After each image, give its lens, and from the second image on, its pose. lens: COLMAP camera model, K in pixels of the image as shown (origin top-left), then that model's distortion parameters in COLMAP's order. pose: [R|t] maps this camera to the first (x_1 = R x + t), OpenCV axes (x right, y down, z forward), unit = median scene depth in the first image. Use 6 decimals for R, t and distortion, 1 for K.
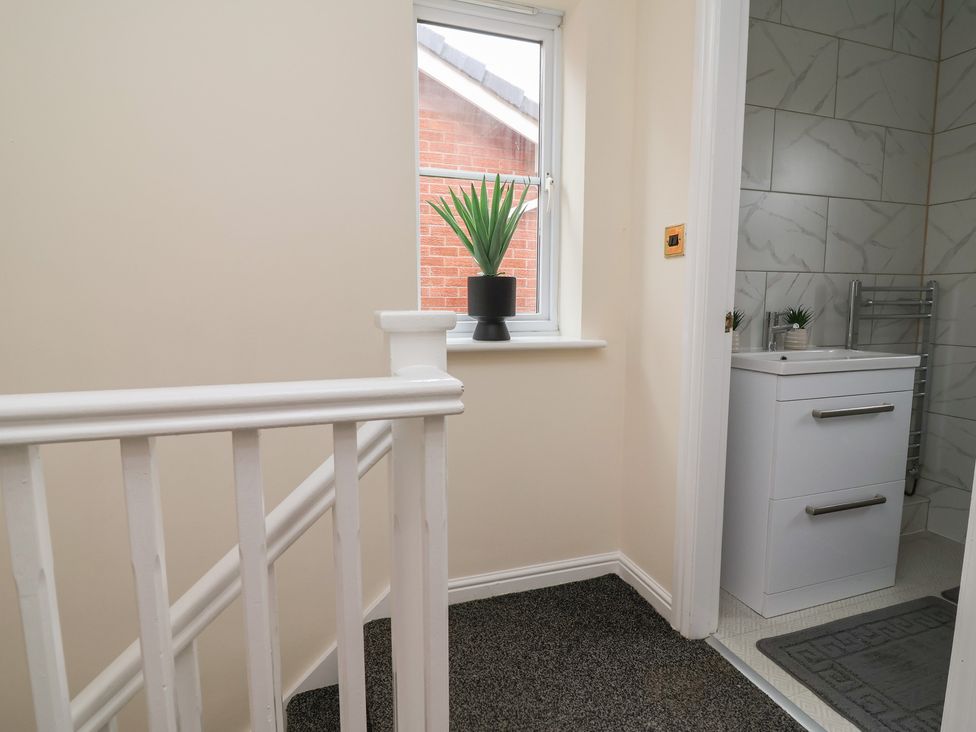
lens RADIAL K [[515.1, 0, 482.4], [0, 515.1, 364.7], [0, 0, 1]] dist [0.002573, -0.014717]
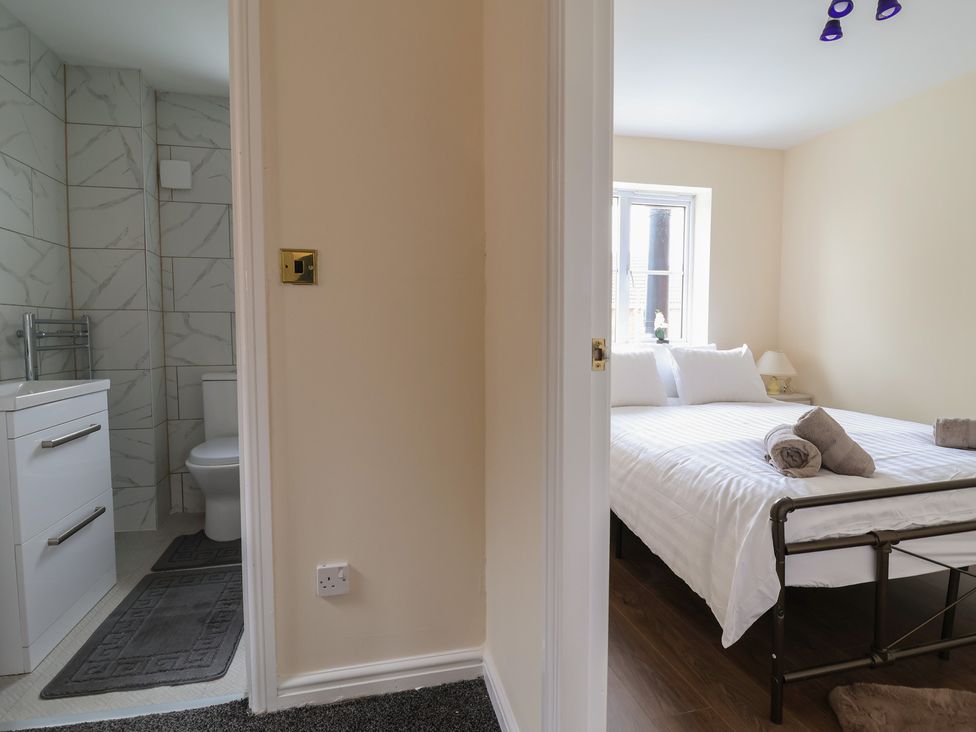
lens RADIAL K [[515.1, 0, 482.4], [0, 515.1, 364.7], [0, 0, 1]] dist [0.002573, -0.014717]
pose [[0.085628, -0.057298, 0.994678, -0.200611], [0.117761, 0.991929, 0.047002, -0.004506], [-0.989343, 0.113110, 0.091684, 0.034298]]
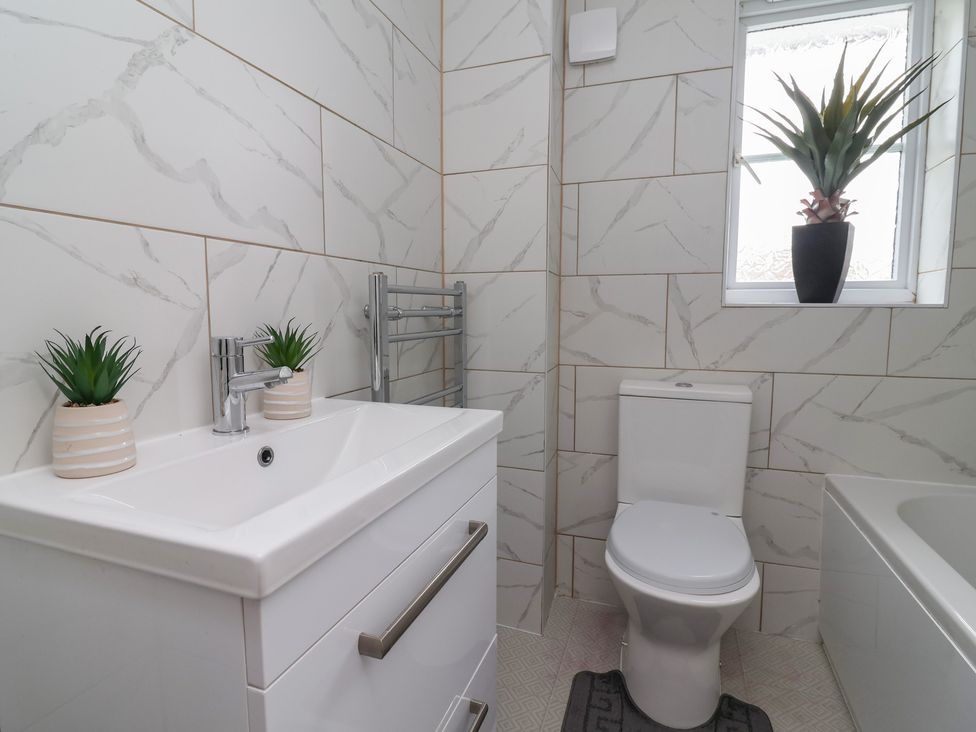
lens RADIAL K [[555.2, 0, 490.8], [0, 555.2, 365.2], [0, 0, 1]] dist [-0.000387, -0.015700]
pose [[0.621197, -0.073422, 0.780207, 0.329554], [0.086960, 0.995911, 0.024484, -0.069393], [-0.778814, 0.052637, 0.625042, 0.534793]]
